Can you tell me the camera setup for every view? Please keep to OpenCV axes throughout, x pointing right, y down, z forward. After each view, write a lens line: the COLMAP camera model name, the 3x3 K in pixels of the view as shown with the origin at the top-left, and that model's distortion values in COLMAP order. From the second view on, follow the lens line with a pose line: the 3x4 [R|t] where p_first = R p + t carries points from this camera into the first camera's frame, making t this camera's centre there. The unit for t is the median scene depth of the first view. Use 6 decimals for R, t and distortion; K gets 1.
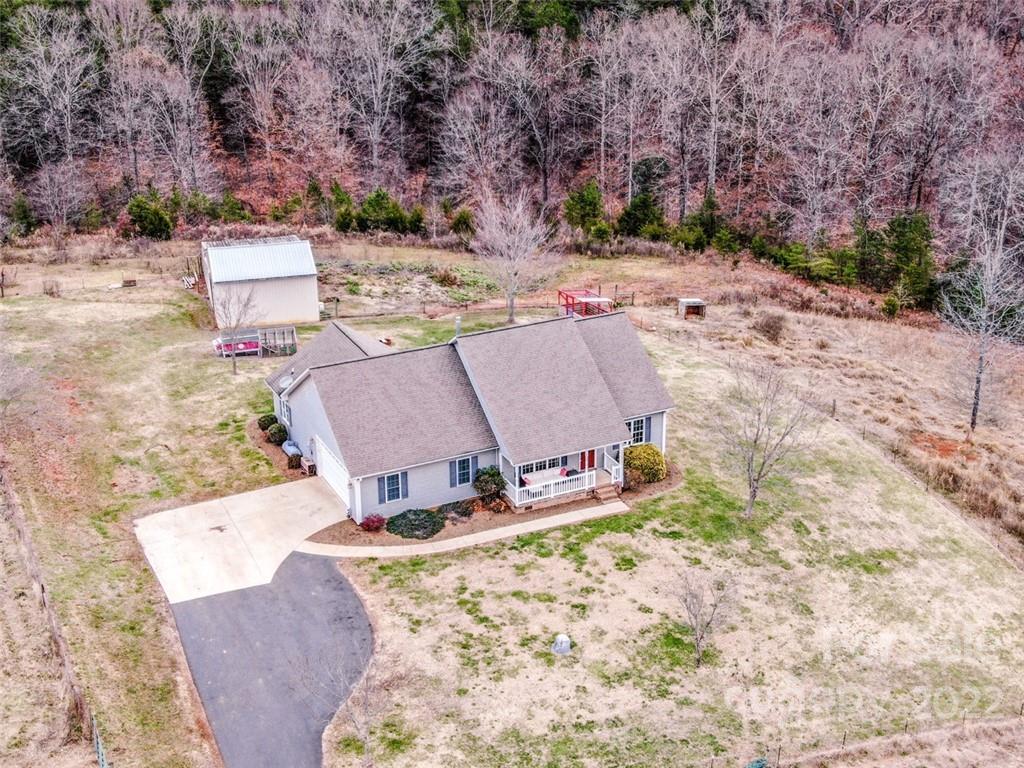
lens RADIAL K [[1443.9, 0, 512.0], [0, 1443.9, 384.0], [0, 0, 1]] dist [0.347389, -2.063245]
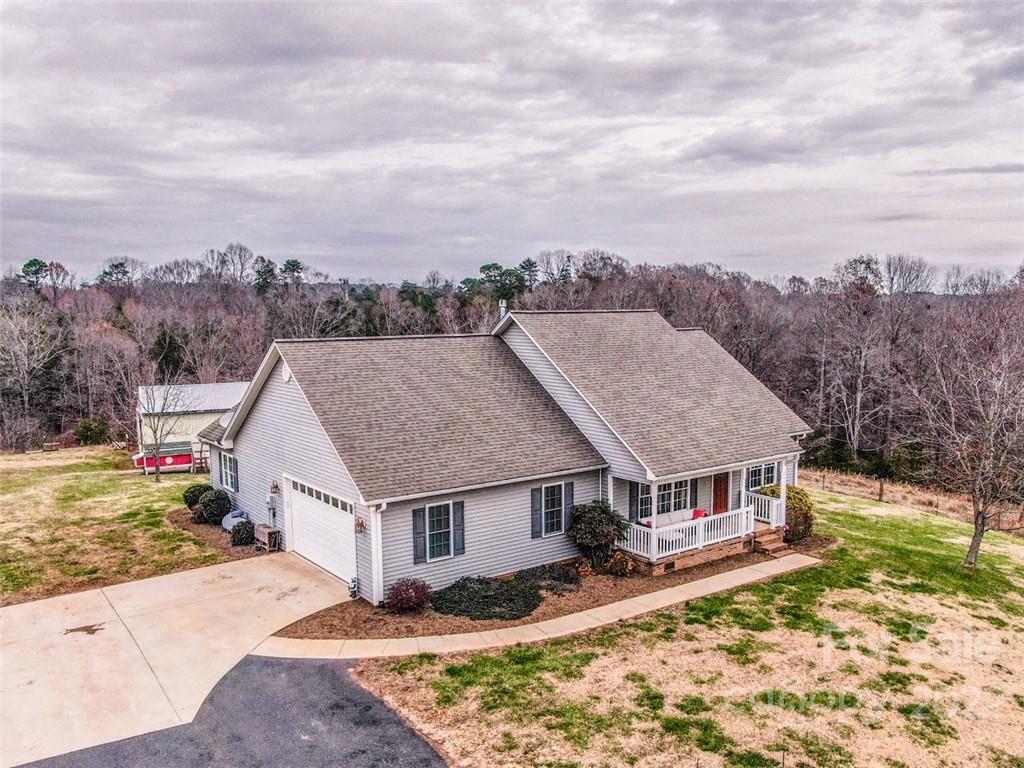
lens RADIAL K [[851.3, 0, 525.6], [0, 851.3, 386.1], [0, 0, 1]] dist [-0.035619, 0.010699]
pose [[0.980795, -0.017480, 0.194254, -0.110310], [0.075592, 0.952198, -0.295982, 0.114888], [-0.179795, 0.304982, 0.935233, 0.685294]]
